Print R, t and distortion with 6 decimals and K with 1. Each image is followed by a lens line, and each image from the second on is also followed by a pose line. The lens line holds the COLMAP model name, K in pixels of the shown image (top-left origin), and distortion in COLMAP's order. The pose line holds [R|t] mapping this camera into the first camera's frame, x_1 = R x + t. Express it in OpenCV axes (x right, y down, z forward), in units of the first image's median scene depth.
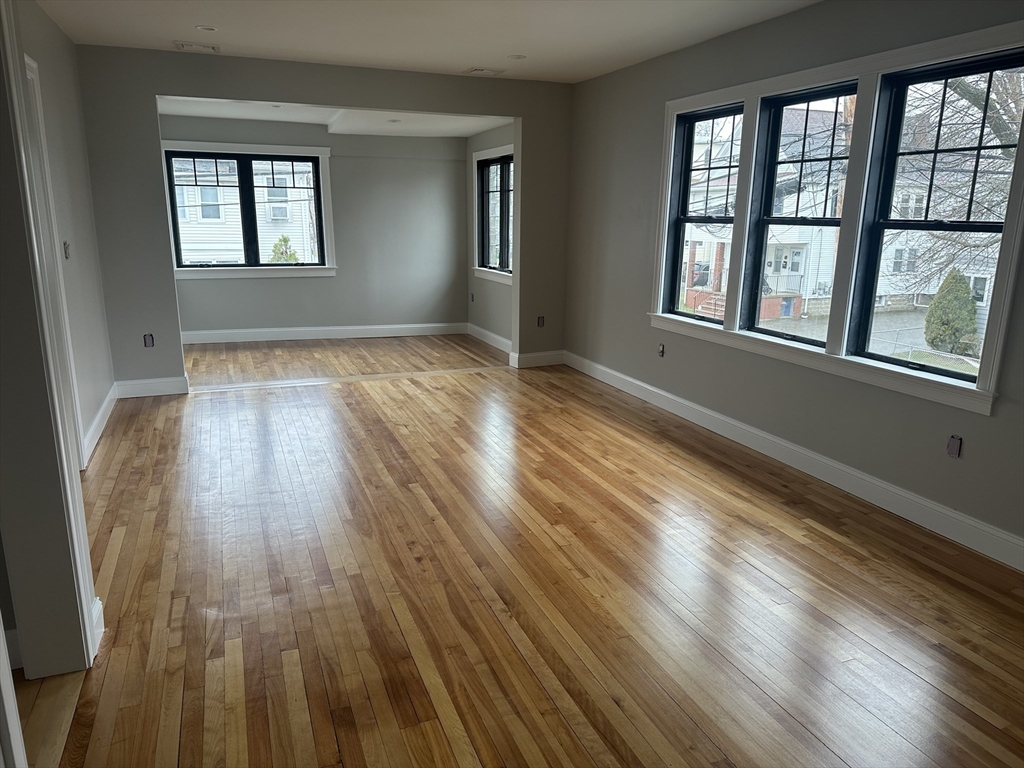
lens RADIAL K [[715.1, 0, 512.0], [0, 715.1, 384.0], [0, 0, 1]] dist [0.042510, -0.080372]
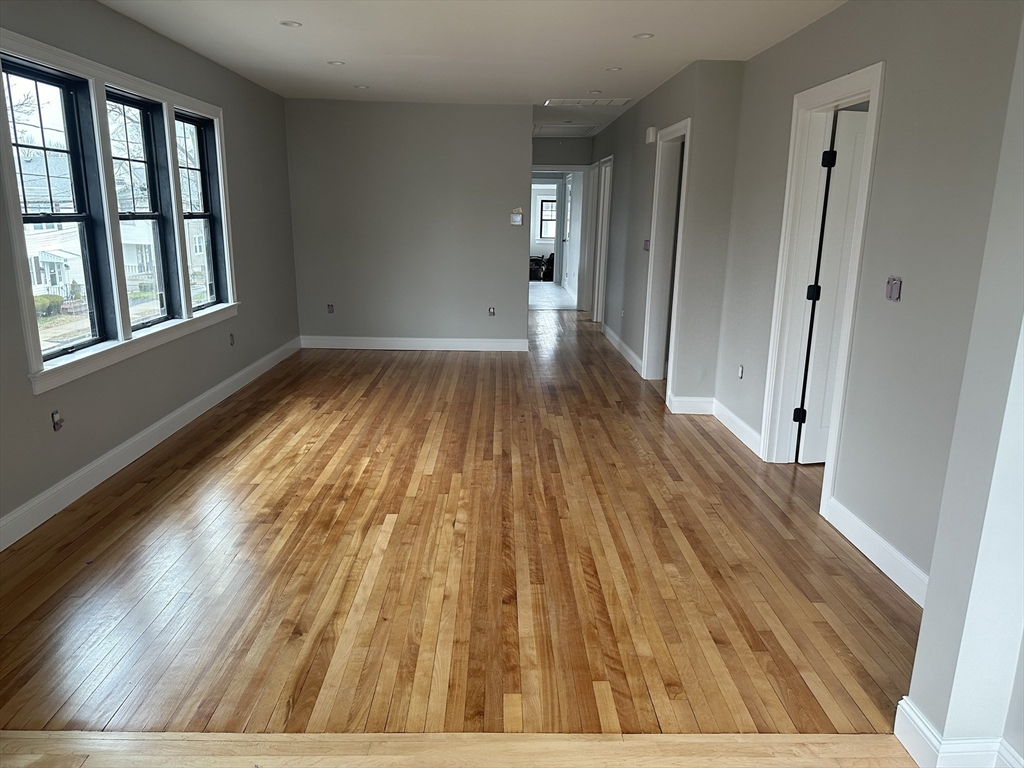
lens RADIAL K [[715.1, 0, 512.0], [0, 715.1, 384.0], [0, 0, 1]] dist [0.042510, -0.080372]
pose [[-0.934975, -0.115211, 0.335481, -0.523482], [0.048802, 0.895007, 0.443374, -0.464301], [-0.351340, 0.430916, -0.831187, 1.862419]]
